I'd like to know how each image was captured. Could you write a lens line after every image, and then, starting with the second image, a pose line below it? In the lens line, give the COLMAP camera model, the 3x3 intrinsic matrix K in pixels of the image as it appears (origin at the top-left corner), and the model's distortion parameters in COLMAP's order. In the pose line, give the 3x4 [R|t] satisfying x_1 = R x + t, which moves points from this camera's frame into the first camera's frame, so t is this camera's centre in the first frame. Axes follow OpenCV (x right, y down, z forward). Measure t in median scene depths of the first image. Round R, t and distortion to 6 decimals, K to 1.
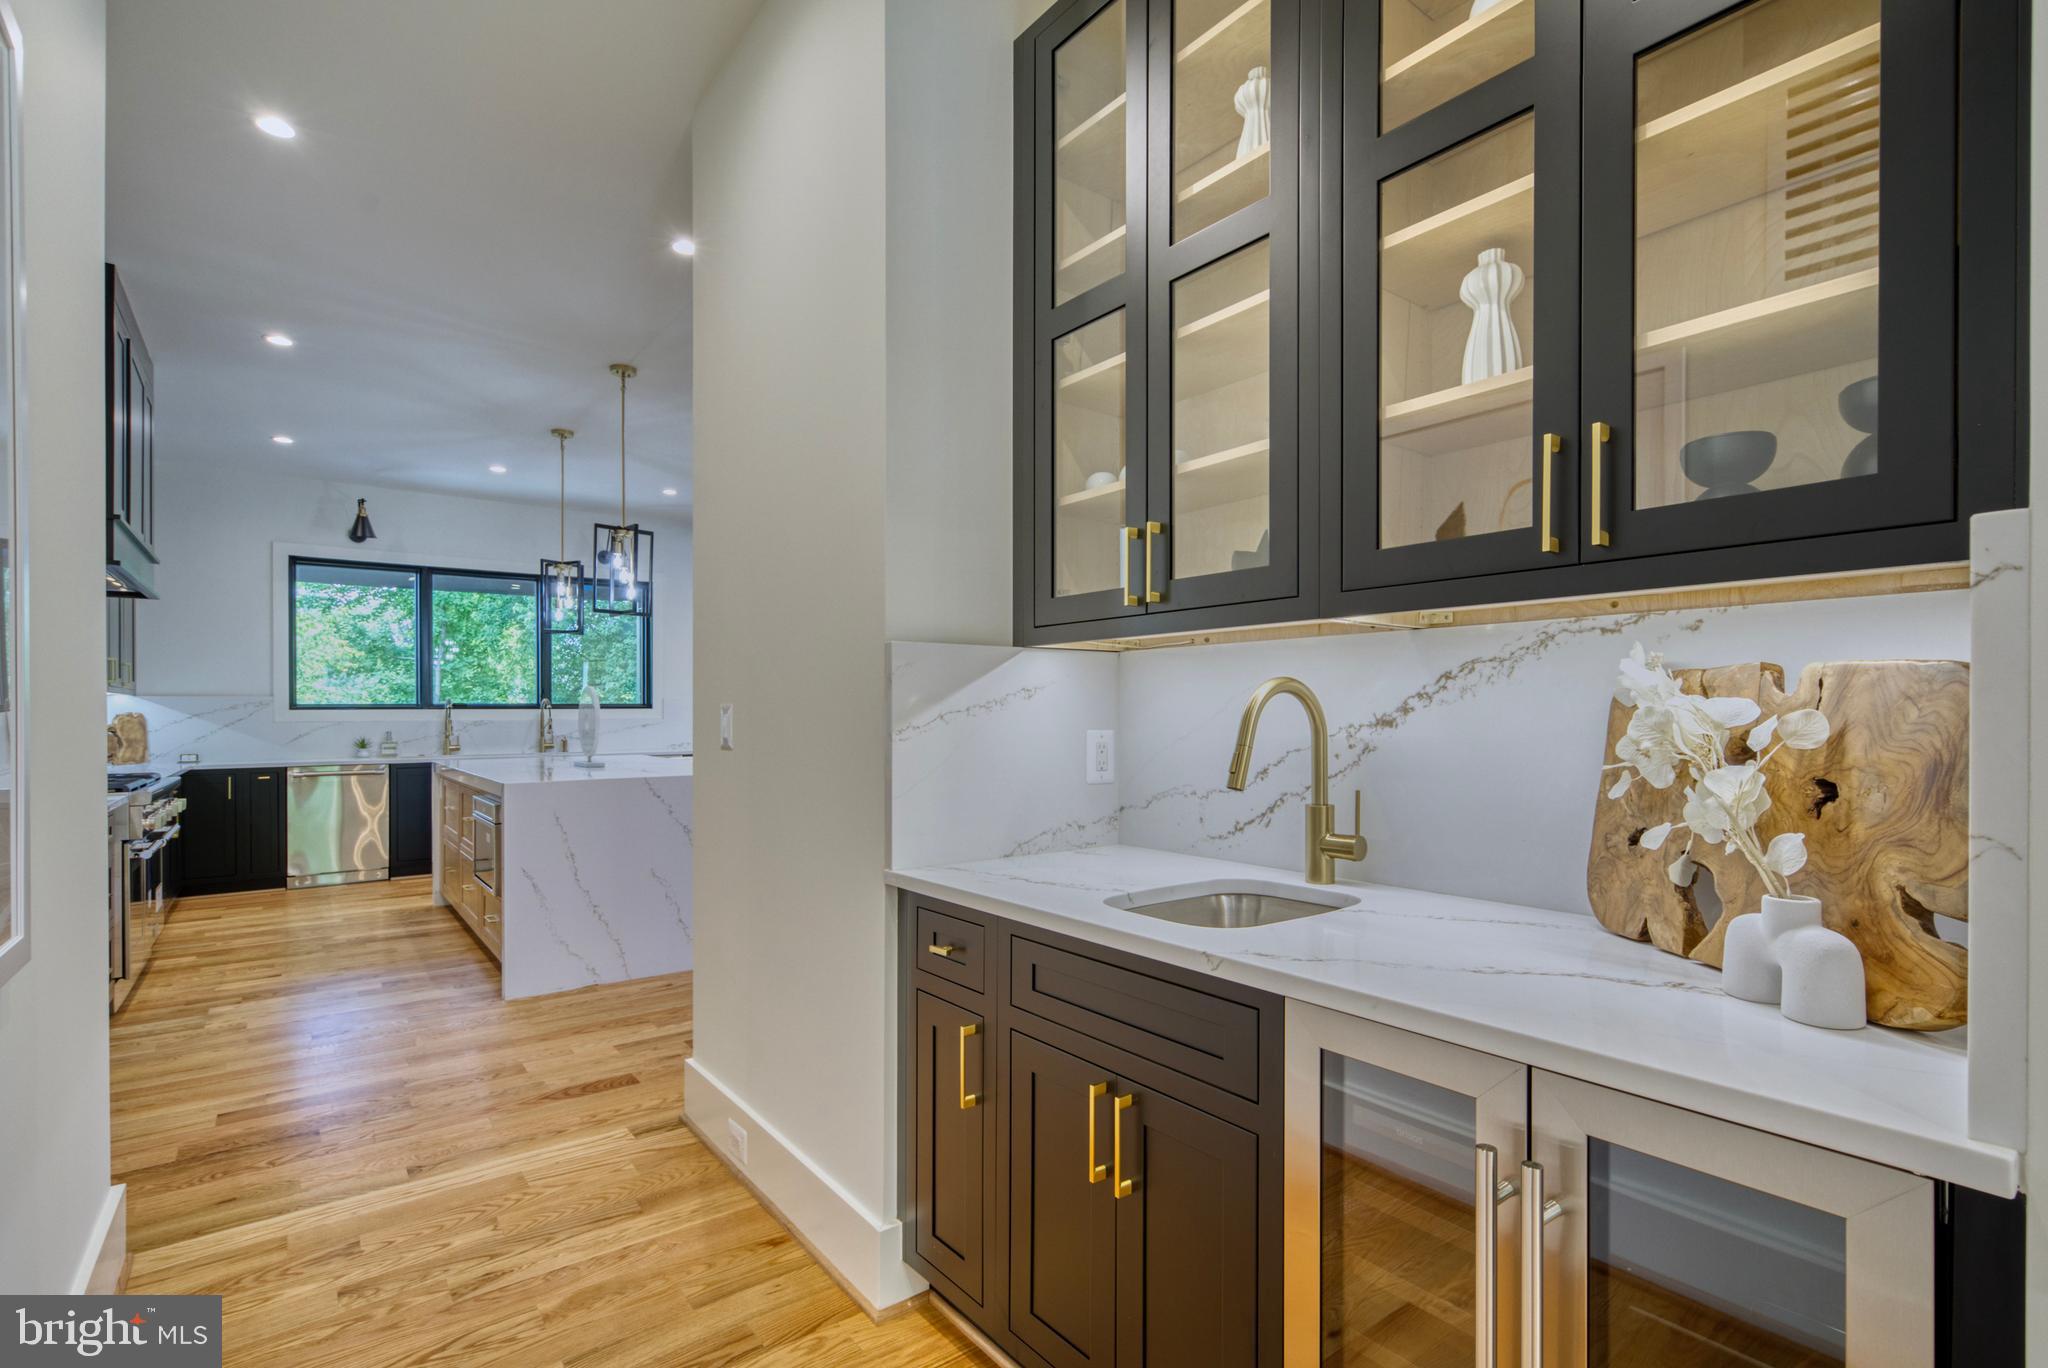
lens RADIAL K [[959.7, 0, 1058.1], [0, 959.7, 716.0], [0, 0, 1]] dist [0.000671, 0.000122]
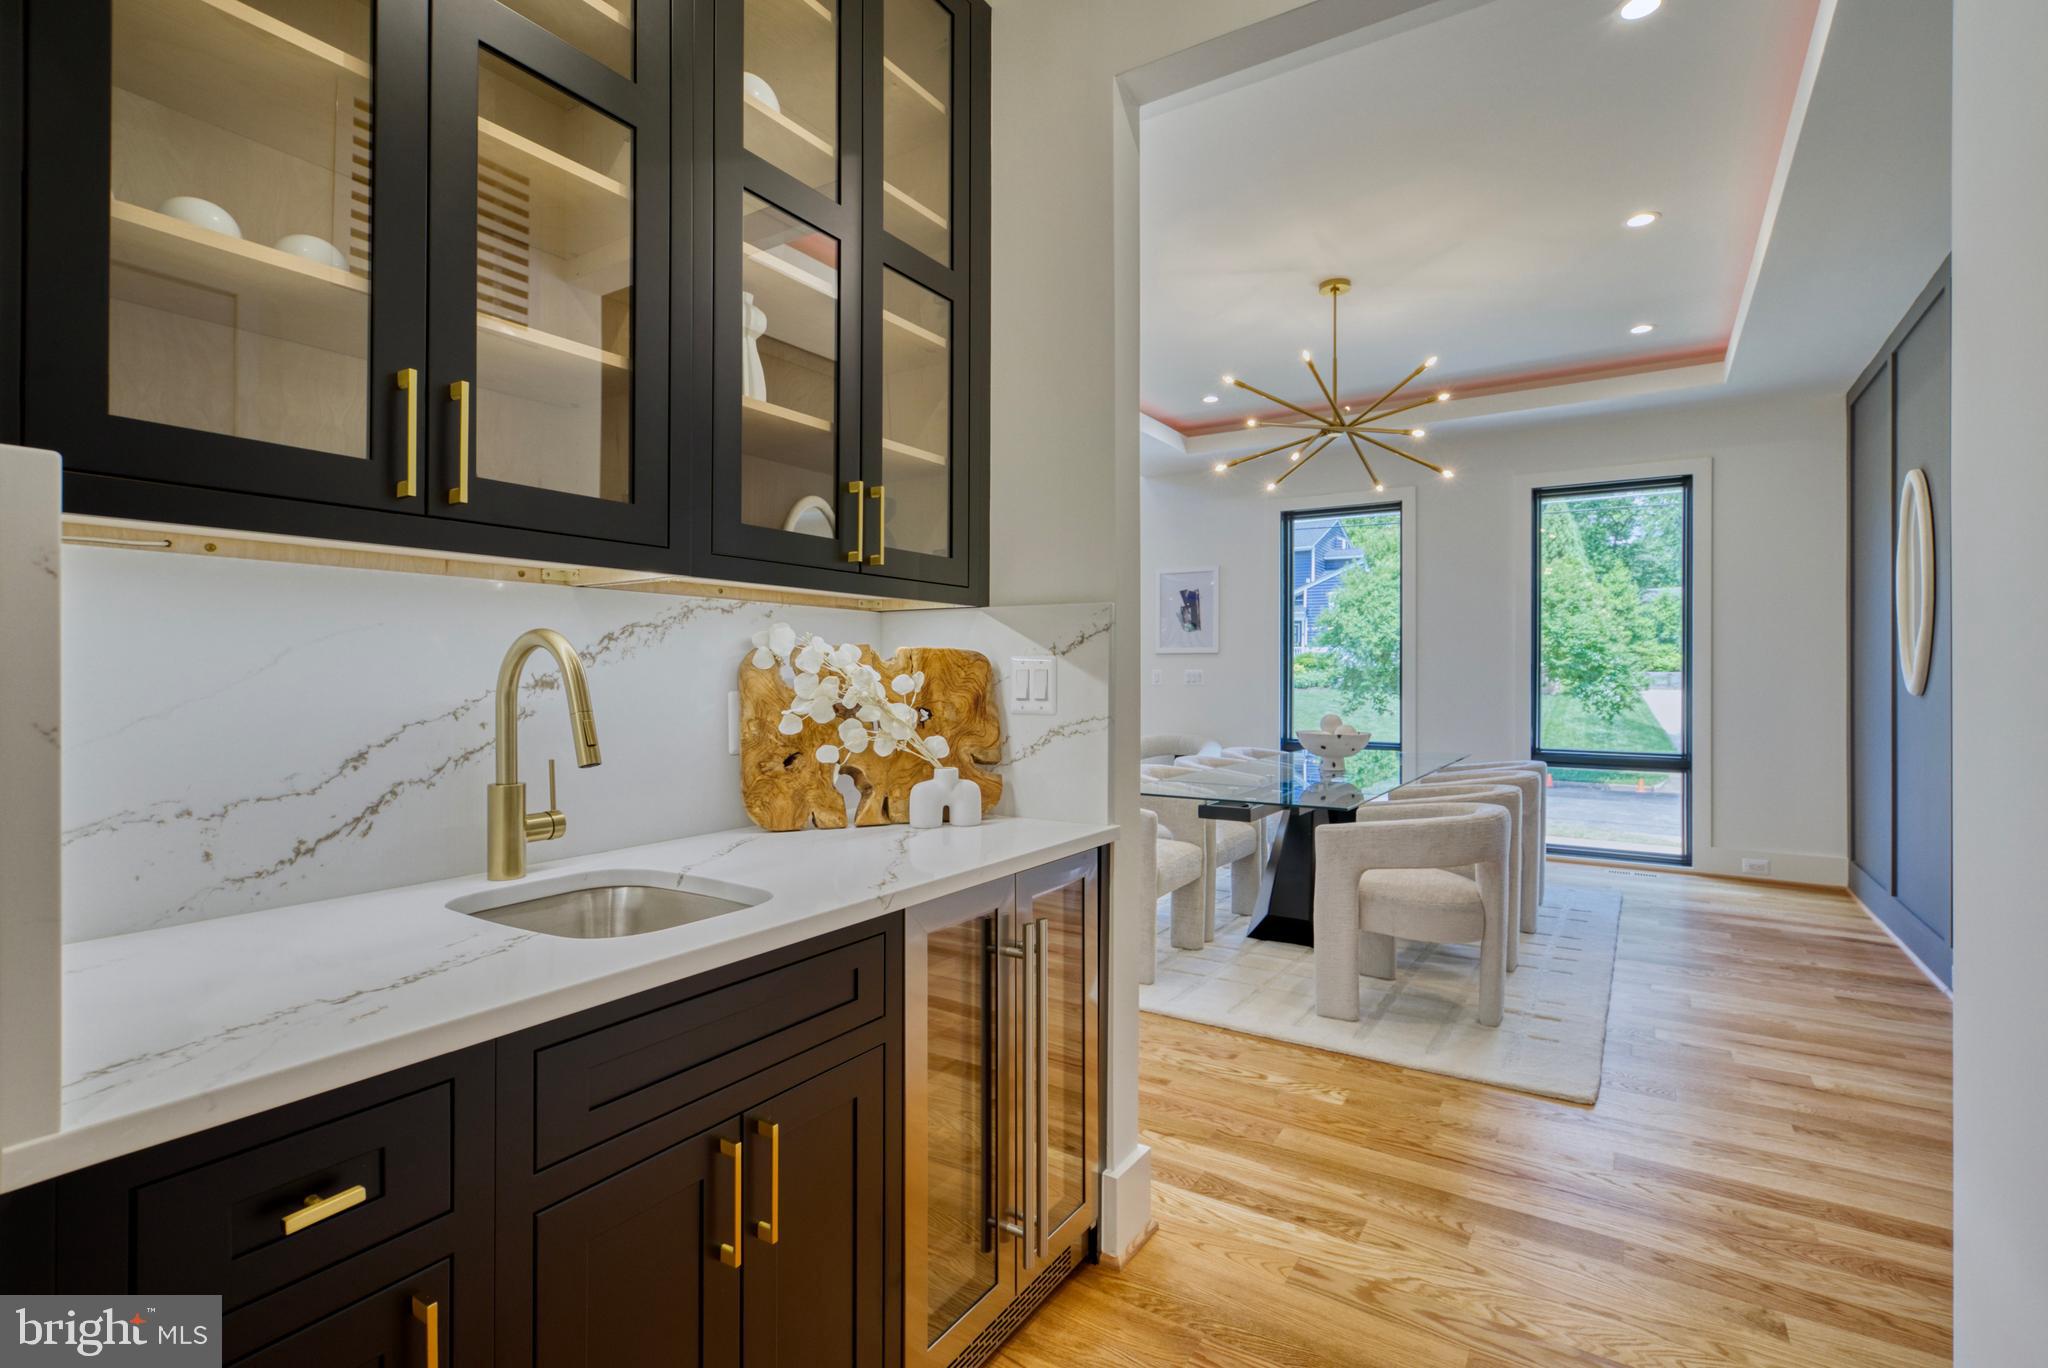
lens RADIAL K [[959.7, 0, 1026.2], [0, 959.7, 675.8], [0, 0, 1]] dist [0.000671, 0.000122]
pose [[-0.321677, -0.001701, 0.946848, -0.709799], [0.000693, 0.999998, 0.002031, -0.002268], [-0.946849, 0.001309, -0.321675, 0.916722]]
